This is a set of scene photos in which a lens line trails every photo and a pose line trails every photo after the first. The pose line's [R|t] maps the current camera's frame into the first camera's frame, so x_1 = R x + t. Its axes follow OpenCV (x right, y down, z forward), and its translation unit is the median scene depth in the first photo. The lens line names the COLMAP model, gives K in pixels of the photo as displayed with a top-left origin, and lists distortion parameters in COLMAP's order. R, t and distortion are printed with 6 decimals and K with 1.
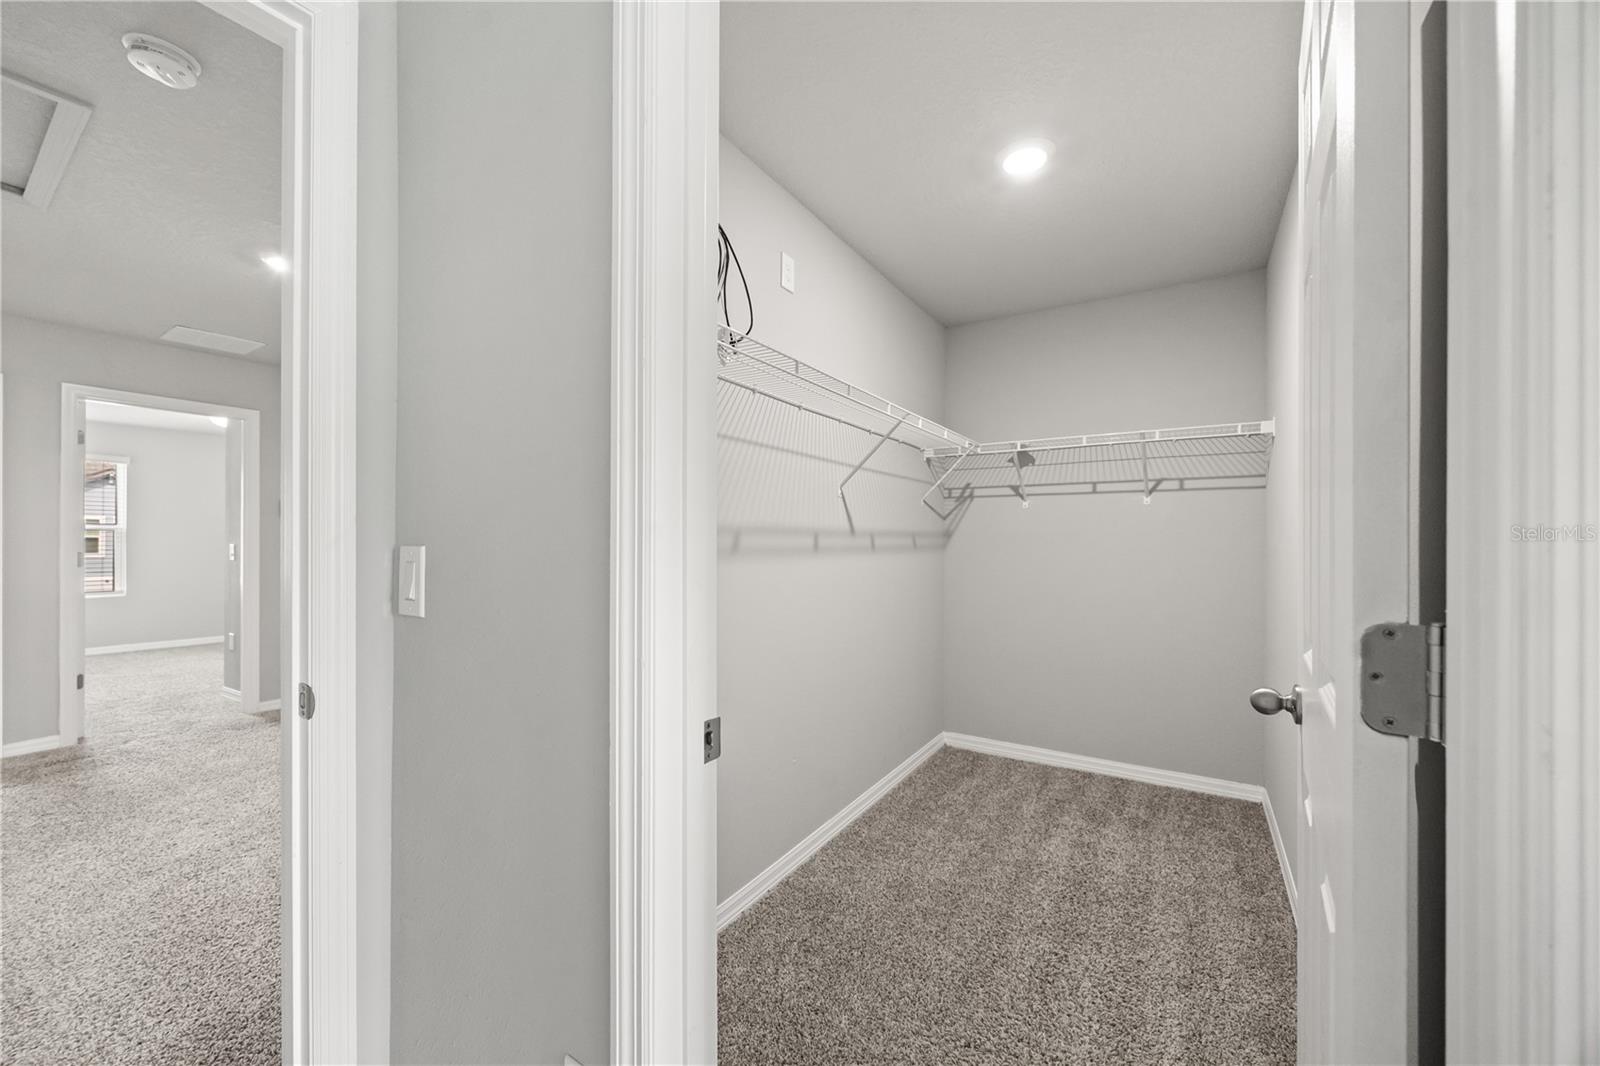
lens RADIAL K [[619.9, 0, 790.5], [0, 619.9, 535.4], [0, 0, 1]] dist [0.003434, 0.000192]
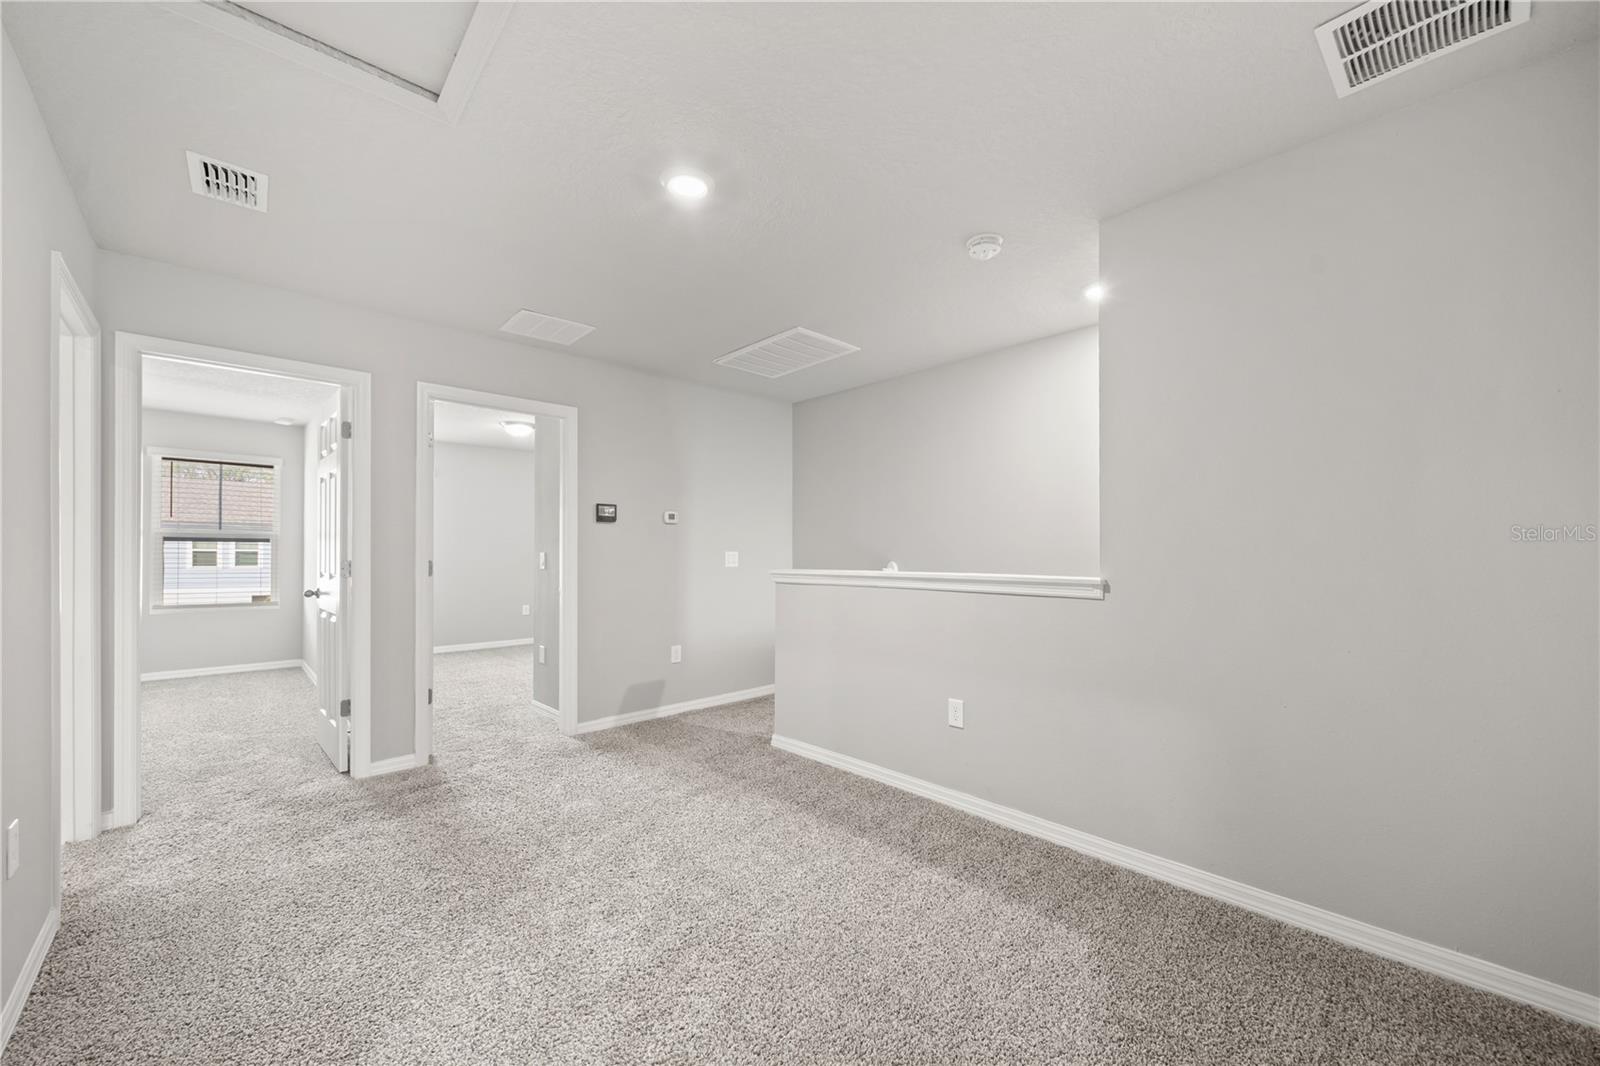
lens RADIAL K [[619.9, 0, 805.2], [0, 619.9, 544.2], [0, 0, 1]] dist [0.003434, 0.000192]
pose [[0.972616, -0.000465, -0.232418, -0.387698], [-0.000007, 0.999998, -0.002031, 0.004434], [0.232418, 0.001977, 0.972614, 0.226460]]
